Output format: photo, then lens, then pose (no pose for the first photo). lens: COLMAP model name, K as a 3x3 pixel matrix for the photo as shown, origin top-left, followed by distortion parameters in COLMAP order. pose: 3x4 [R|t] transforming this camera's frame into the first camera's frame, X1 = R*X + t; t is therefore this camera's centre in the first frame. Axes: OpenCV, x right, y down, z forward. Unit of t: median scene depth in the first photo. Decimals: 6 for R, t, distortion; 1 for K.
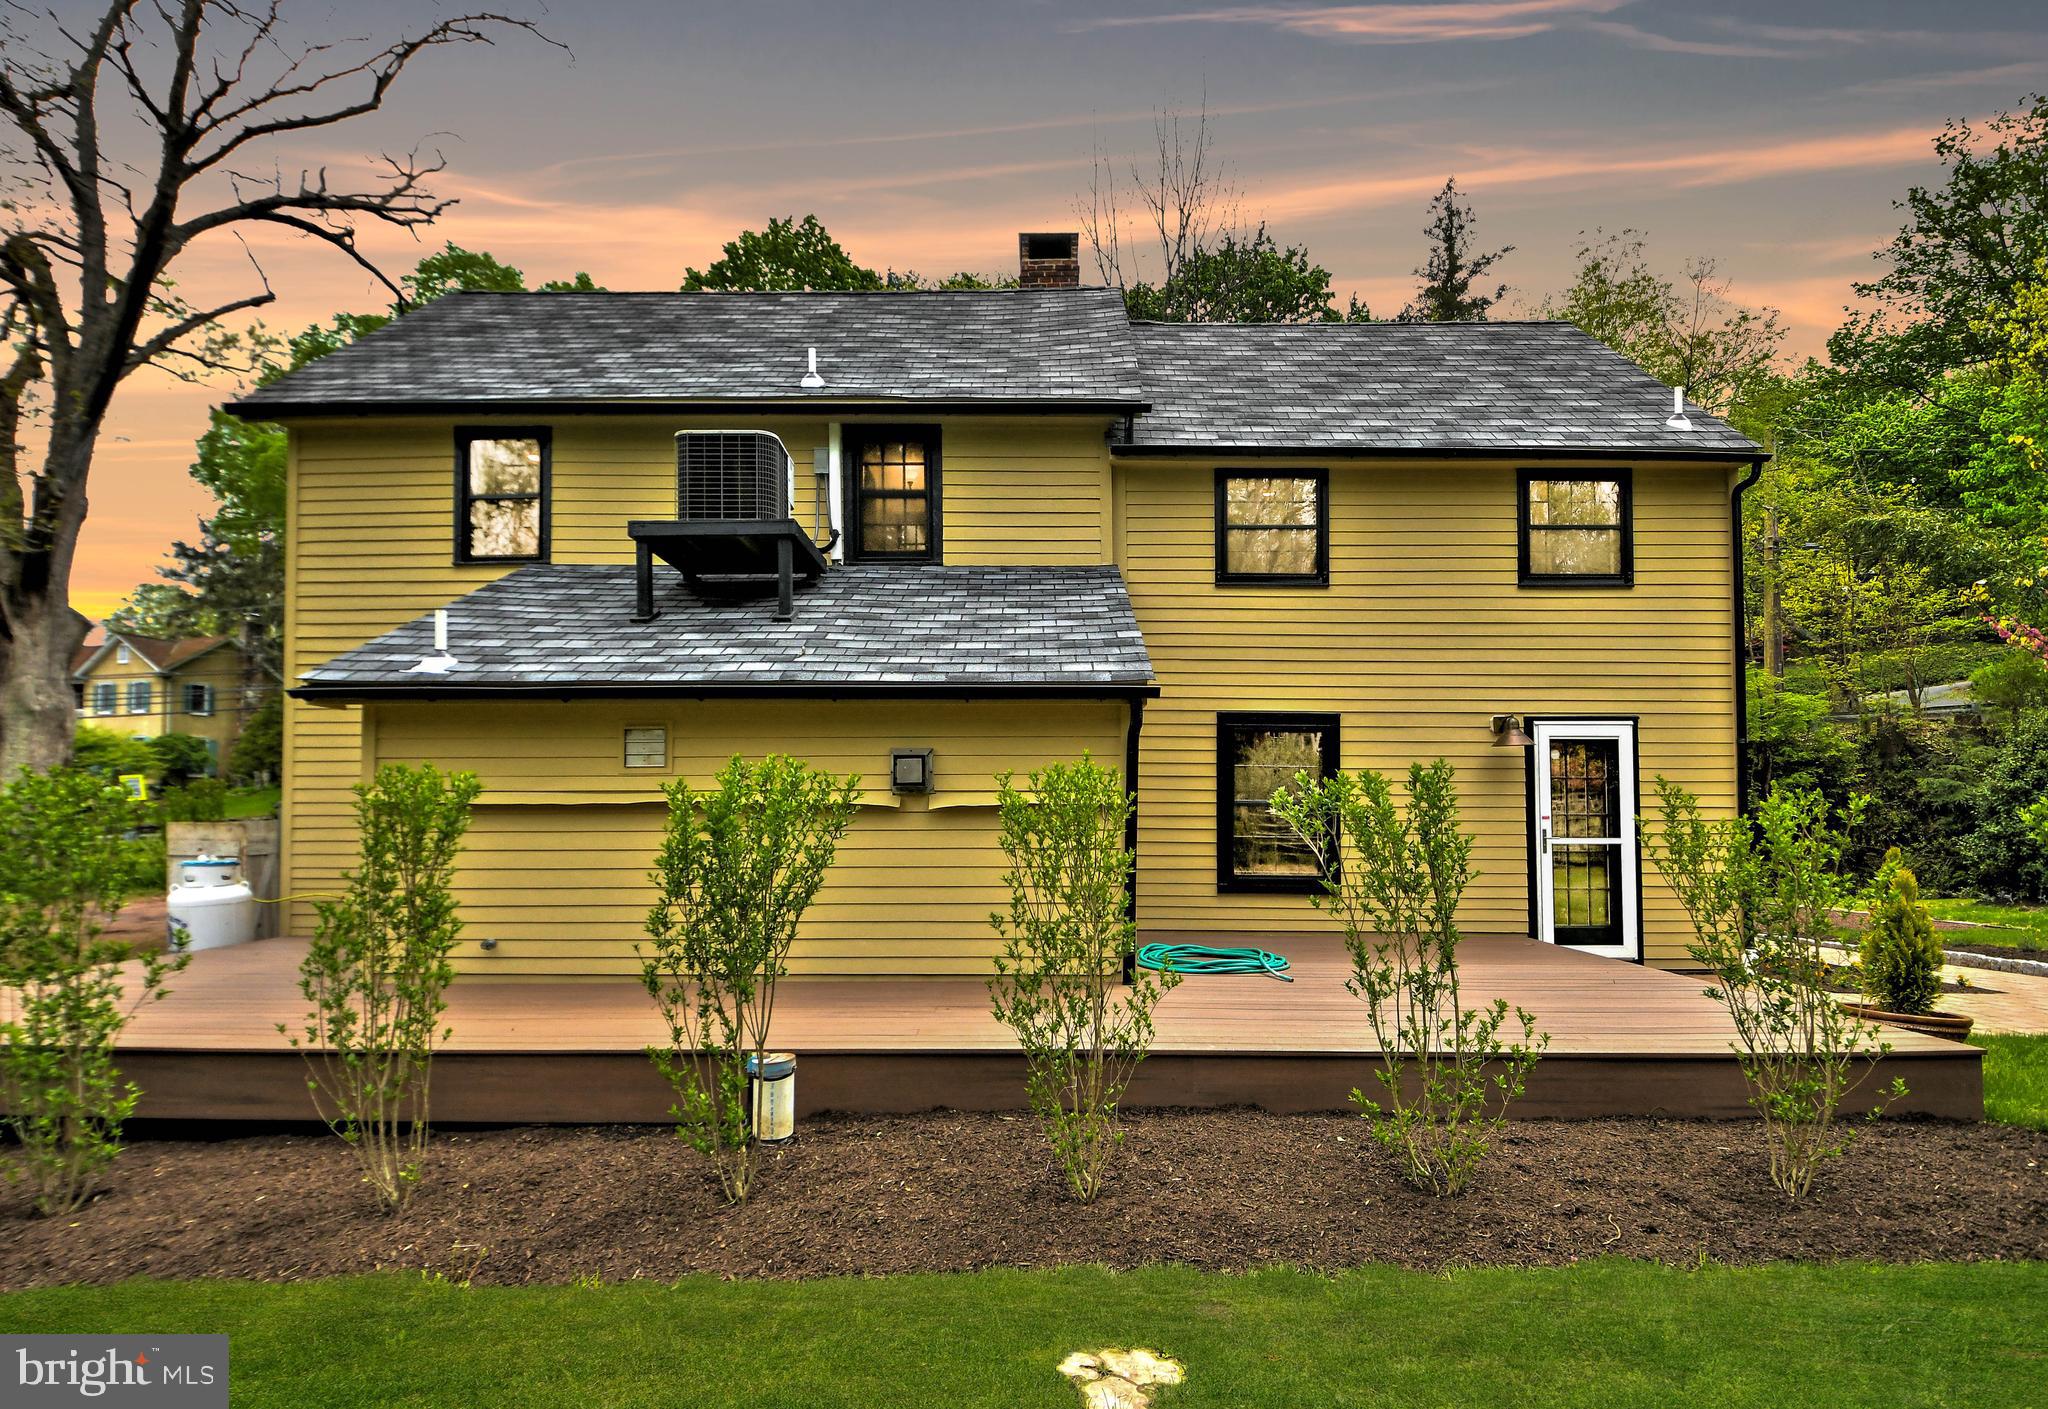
lens RADIAL K [[1106.9, 0, 1023.4], [0, 1106.9, 754.3], [0, 0, 1]] dist [0.006304, -0.001728]
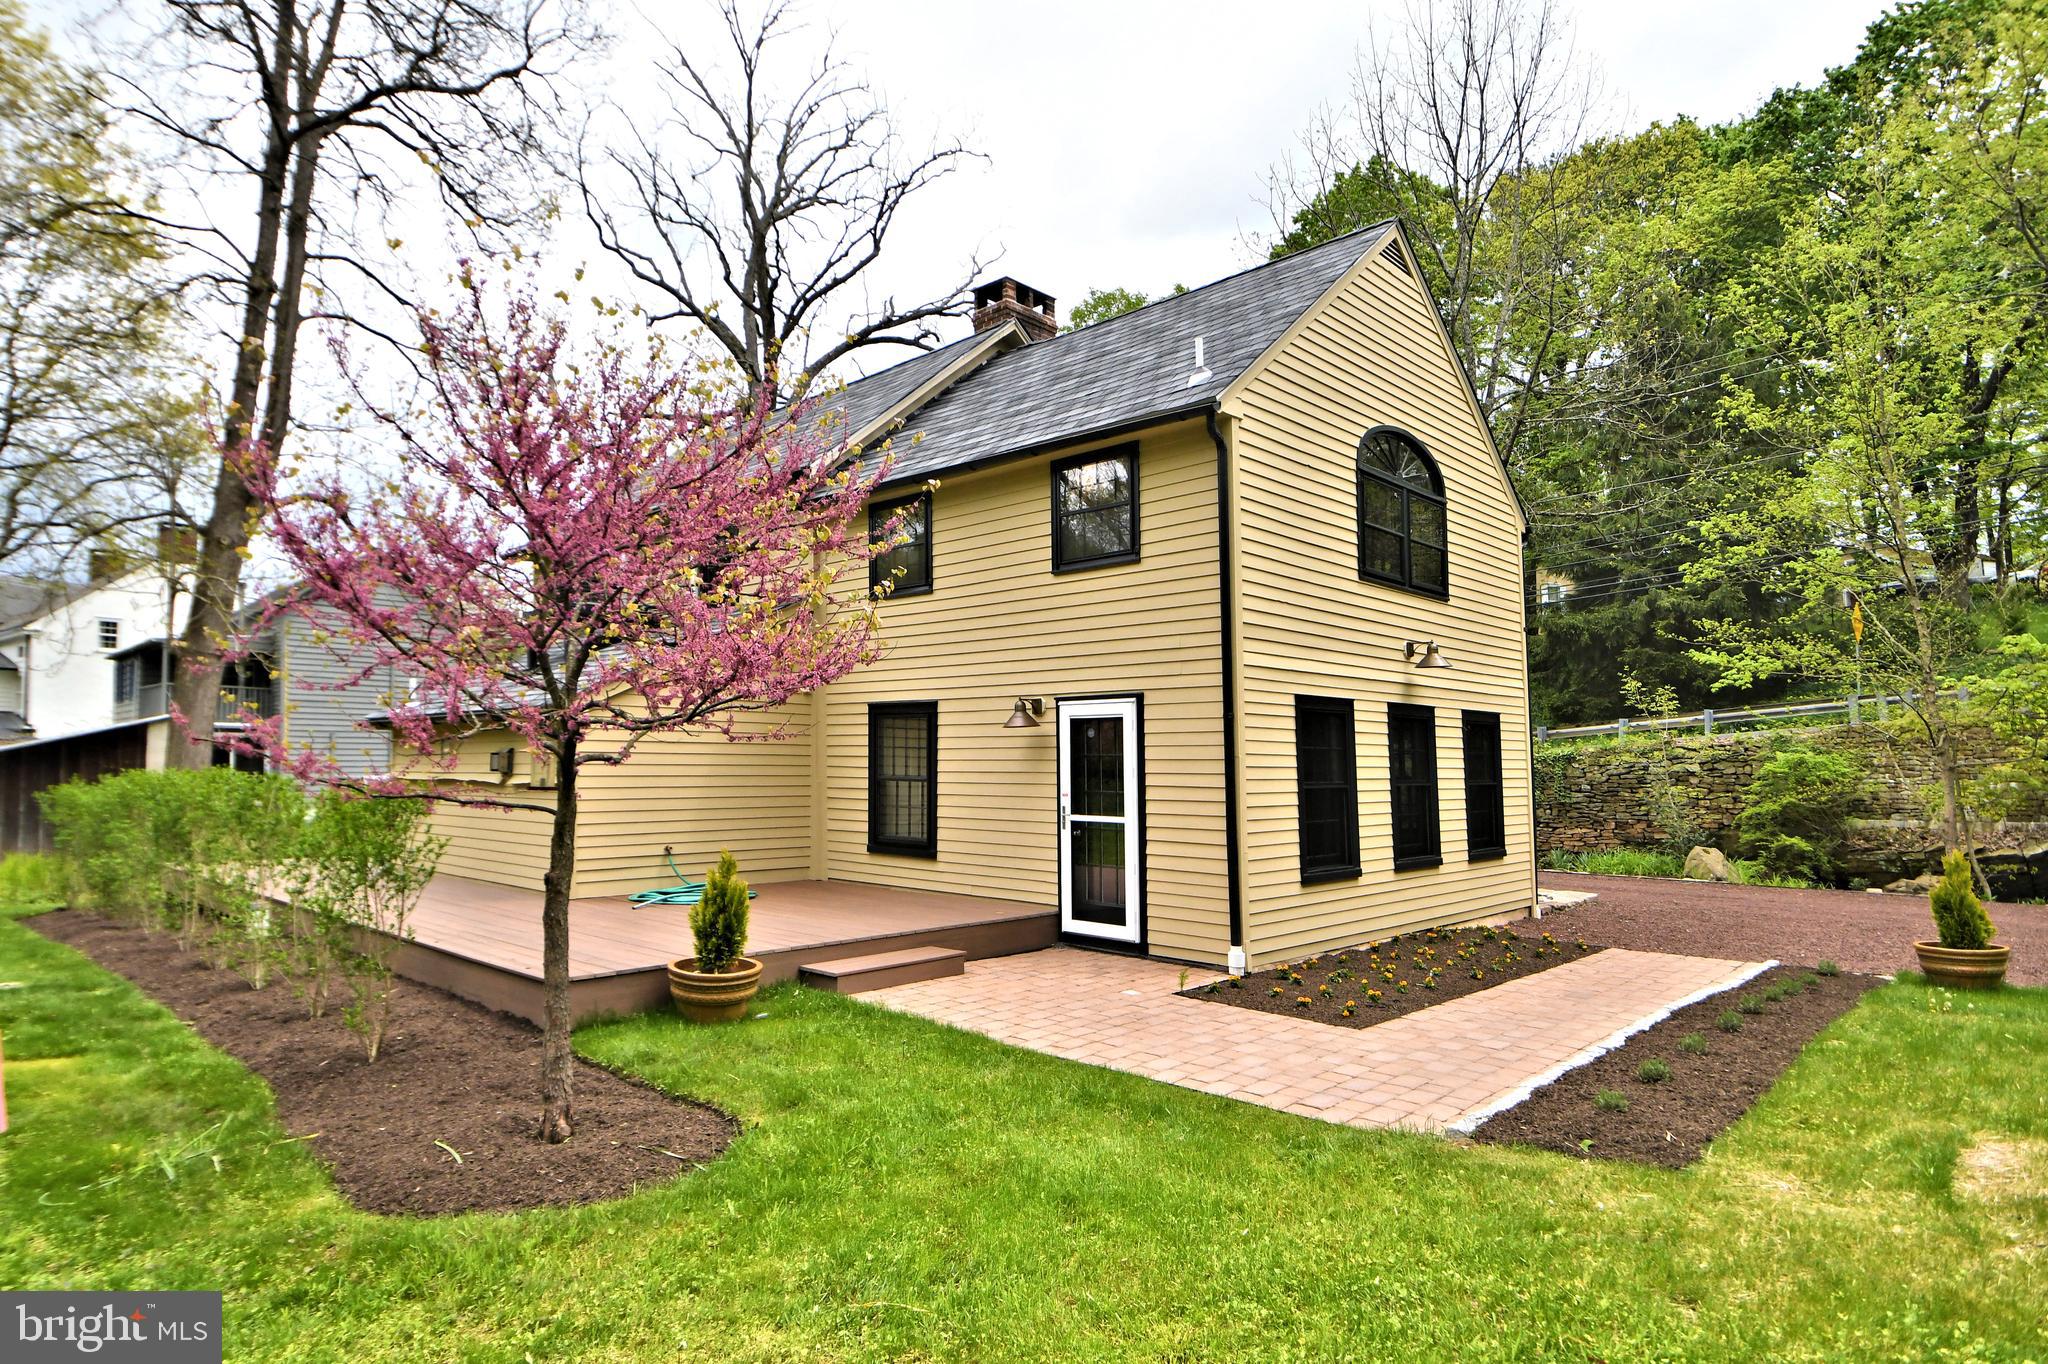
lens RADIAL K [[1155.4, 0, 1018.5], [0, 1155.4, 677.9], [0, 0, 1]] dist [0.017325, -0.005558]
pose [[0.737798, -0.049554, -0.673201, 1.151309], [0.032742, 0.998755, -0.037634, -0.012621], [0.674227, 0.005724, 0.738502, 0.172605]]
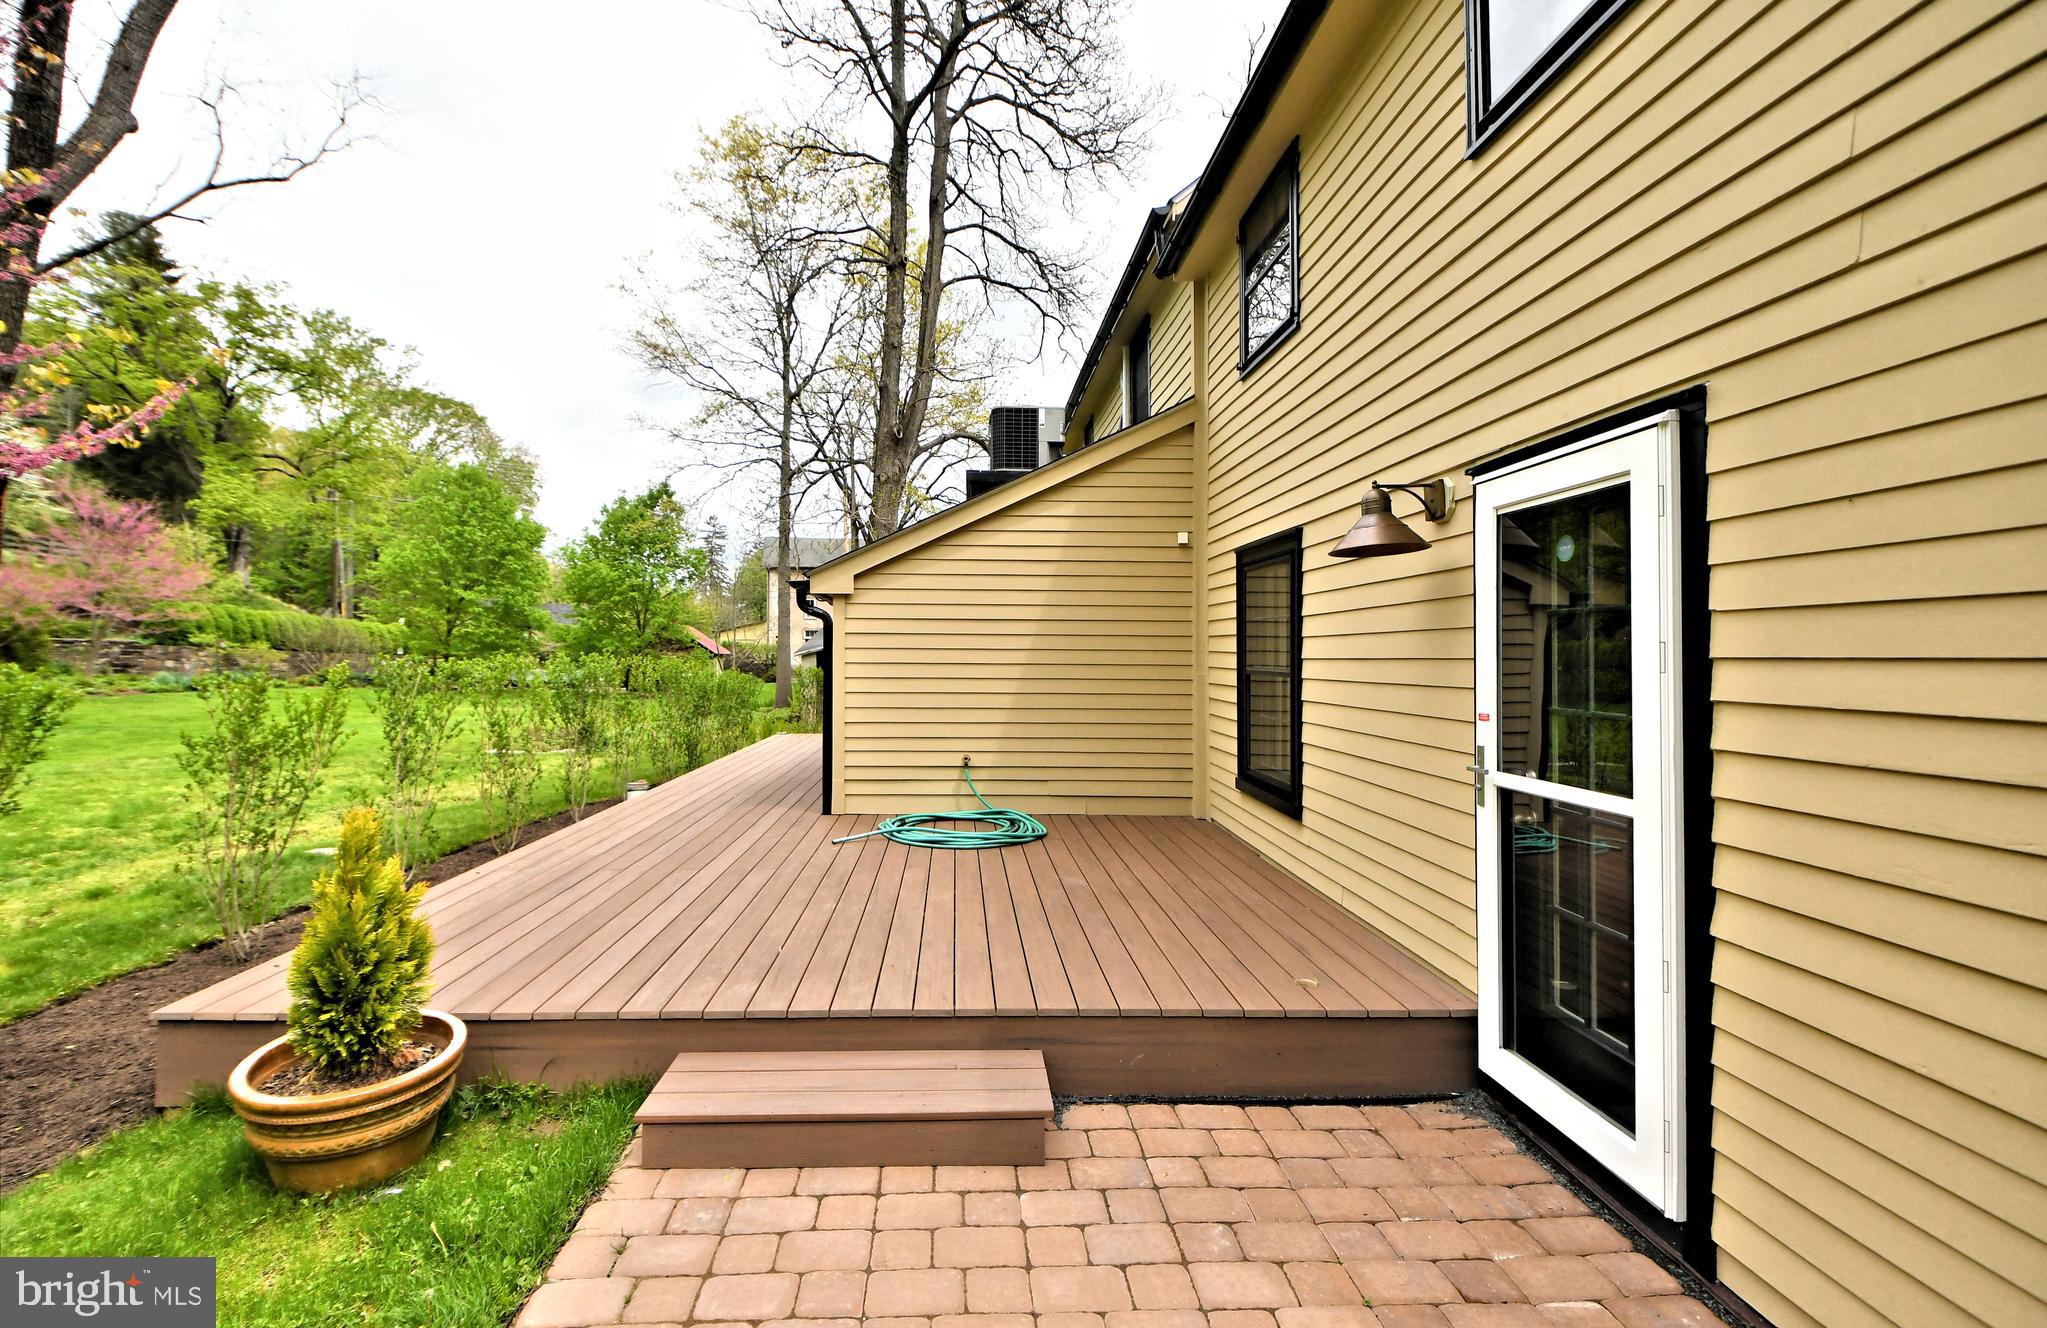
lens RADIAL K [[897.6, 0, 1004.0], [0, 897.6, 648.8], [0, 0, 1]] dist [0.001698, -0.000078]
pose [[0.071577, -0.009913, -0.997386, 0.765504], [0.038292, 0.999241, -0.007184, 0.027940], [0.996700, -0.037678, 0.071902, 0.795830]]
